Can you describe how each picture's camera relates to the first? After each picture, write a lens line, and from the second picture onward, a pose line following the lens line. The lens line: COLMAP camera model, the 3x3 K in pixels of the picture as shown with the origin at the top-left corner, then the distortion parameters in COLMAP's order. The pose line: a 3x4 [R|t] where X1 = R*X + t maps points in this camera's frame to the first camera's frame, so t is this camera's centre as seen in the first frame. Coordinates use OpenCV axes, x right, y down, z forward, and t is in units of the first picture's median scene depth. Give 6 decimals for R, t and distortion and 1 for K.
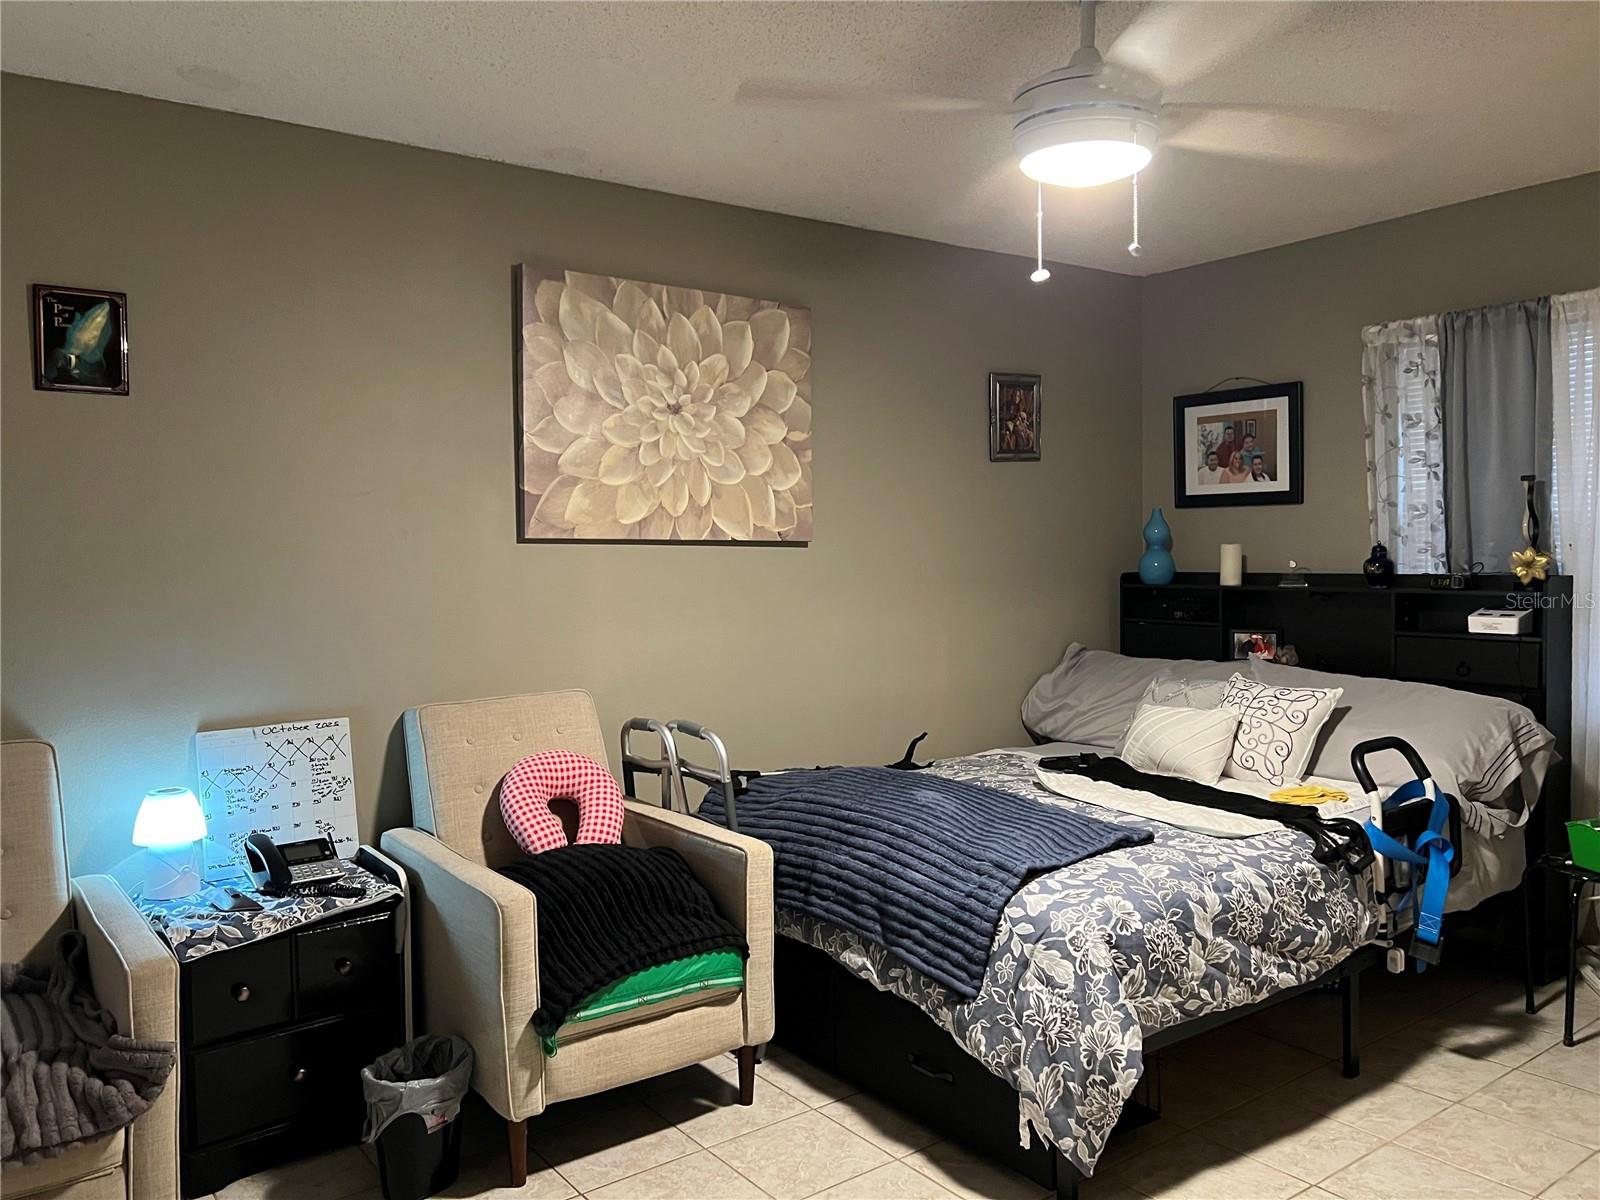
lens RADIAL K [[1209.8, 0, 800.0], [0, 1209.8, 600.0], [0, 0, 1]] dist [0.003624, 0.000418]
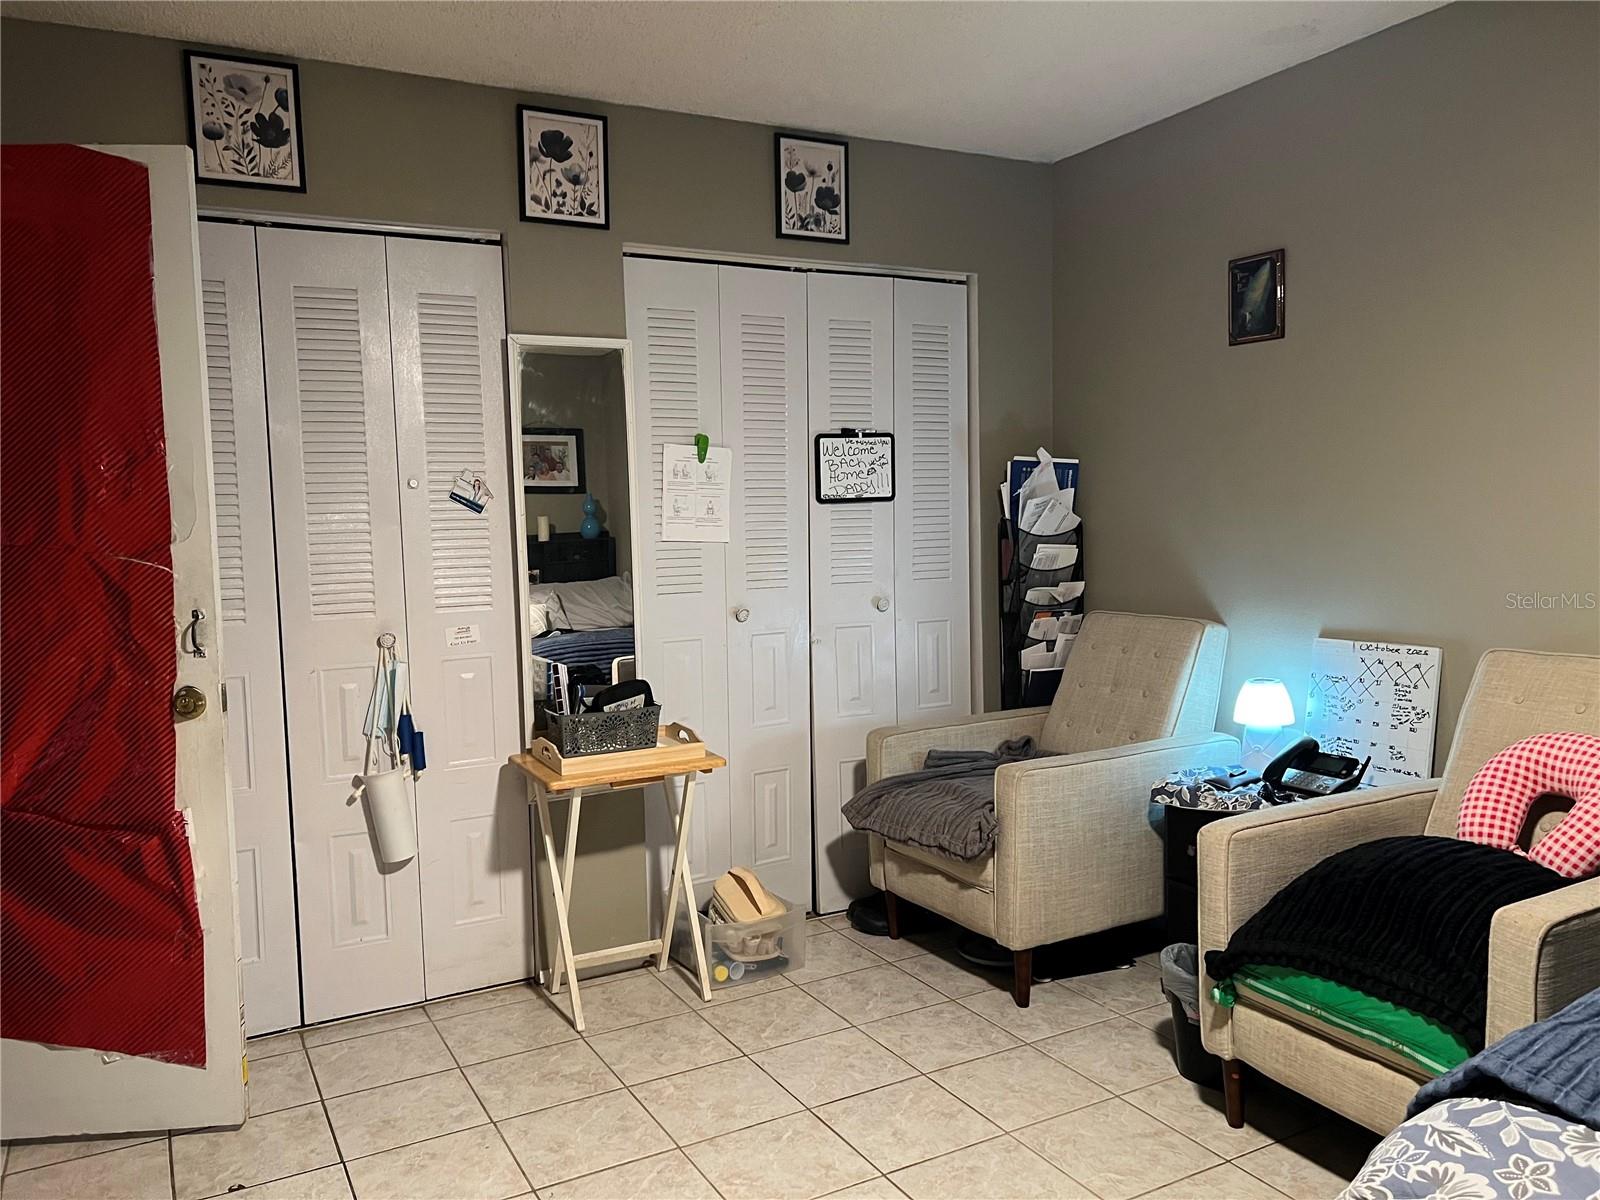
lens RADIAL K [[1233.1, 0, 800.0], [0, 1233.1, 600.0], [0, 0, 1]] dist [0.029853, -0.001130]
pose [[-0.141356, 0.099890, -0.984906, 0.713125], [-0.009032, 0.994725, 0.102182, -0.037464], [0.989918, 0.023339, -0.139708, 0.727175]]
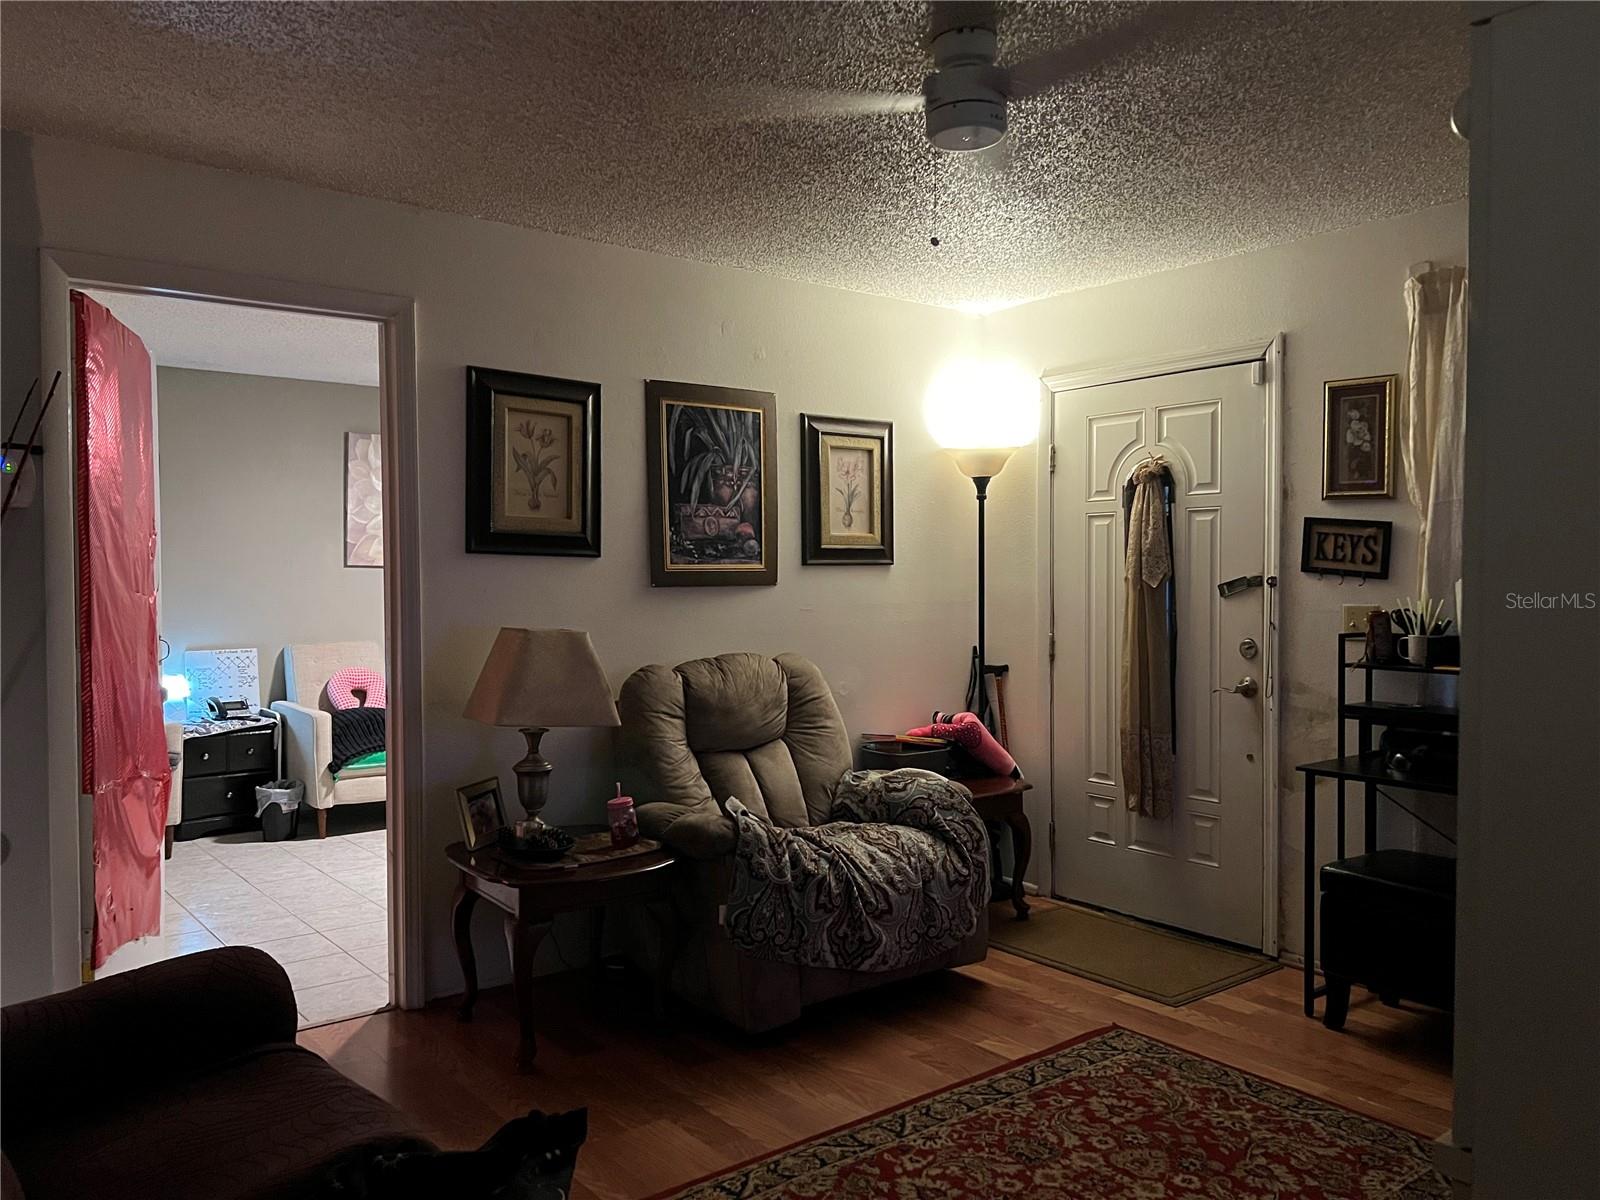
lens RADIAL K [[1233.1, 0, 800.0], [0, 1233.1, 600.0], [0, 0, 1]] dist [0.029853, -0.001130]
pose [[0.999471, 0.015449, 0.028617, 0.586936], [-0.015109, 0.999813, -0.012057, 0.026875], [-0.028798, 0.011618, 0.999518, -1.369291]]
